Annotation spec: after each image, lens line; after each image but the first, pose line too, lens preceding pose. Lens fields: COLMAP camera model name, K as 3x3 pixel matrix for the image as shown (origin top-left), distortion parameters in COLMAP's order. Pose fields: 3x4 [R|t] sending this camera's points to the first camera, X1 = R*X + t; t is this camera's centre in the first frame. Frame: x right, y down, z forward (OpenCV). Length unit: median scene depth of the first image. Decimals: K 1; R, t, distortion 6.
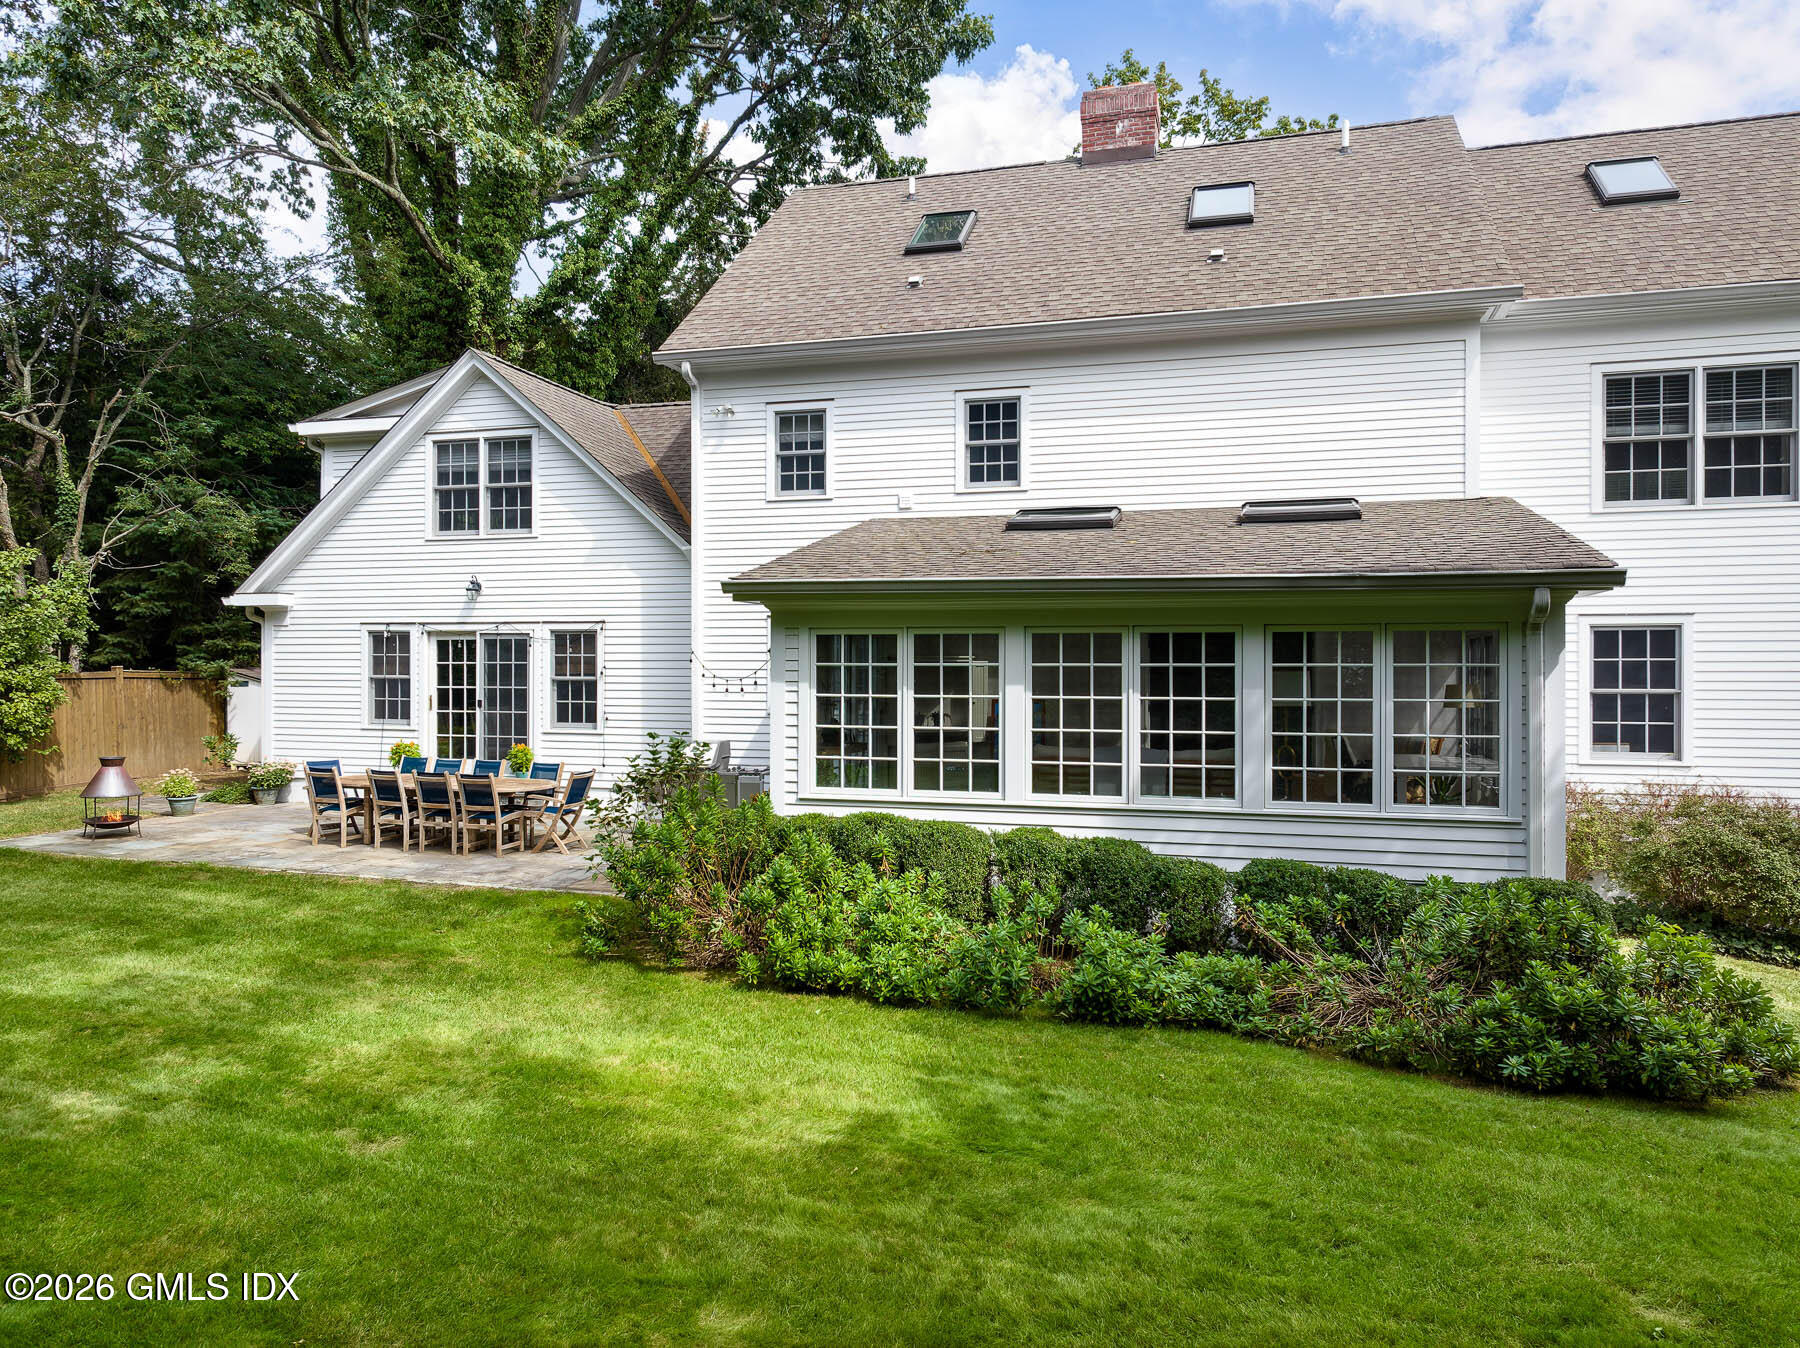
lens RADIAL K [[1235.8, 0, 897.9], [0, 1235.8, 675.7], [0, 0, 1]] dist [-0.001647, -0.000114]
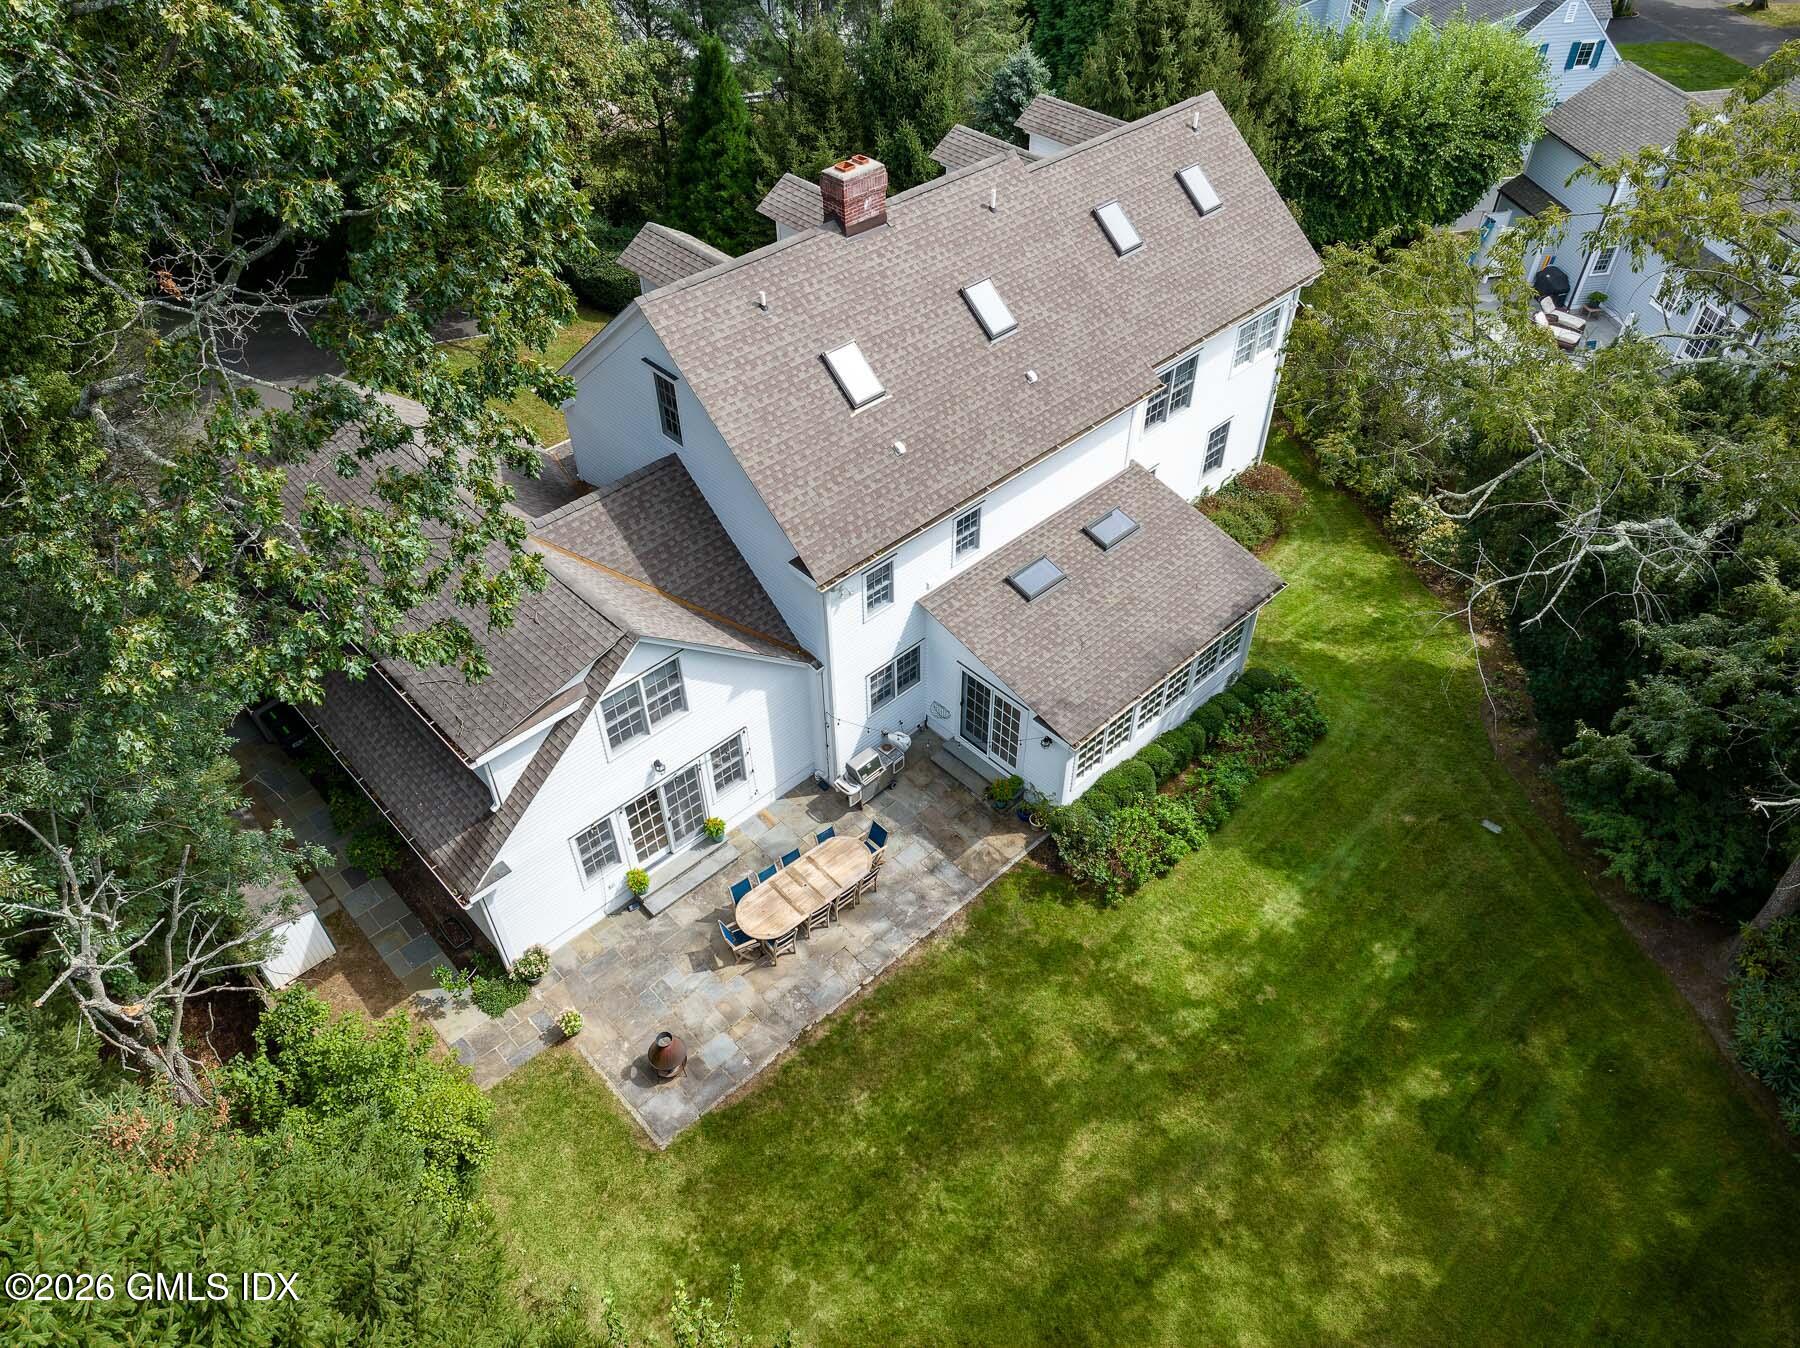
lens RADIAL K [[1235.8, 0, 901.9], [0, 1235.8, 672.5], [0, 0, 1]] dist [-0.001647, -0.000114]
pose [[0.490027, -0.609028, 0.623666, -0.981727], [0.001266, 0.715949, 0.698151, -1.064287], [-0.871706, -0.341324, 0.351605, 0.353744]]
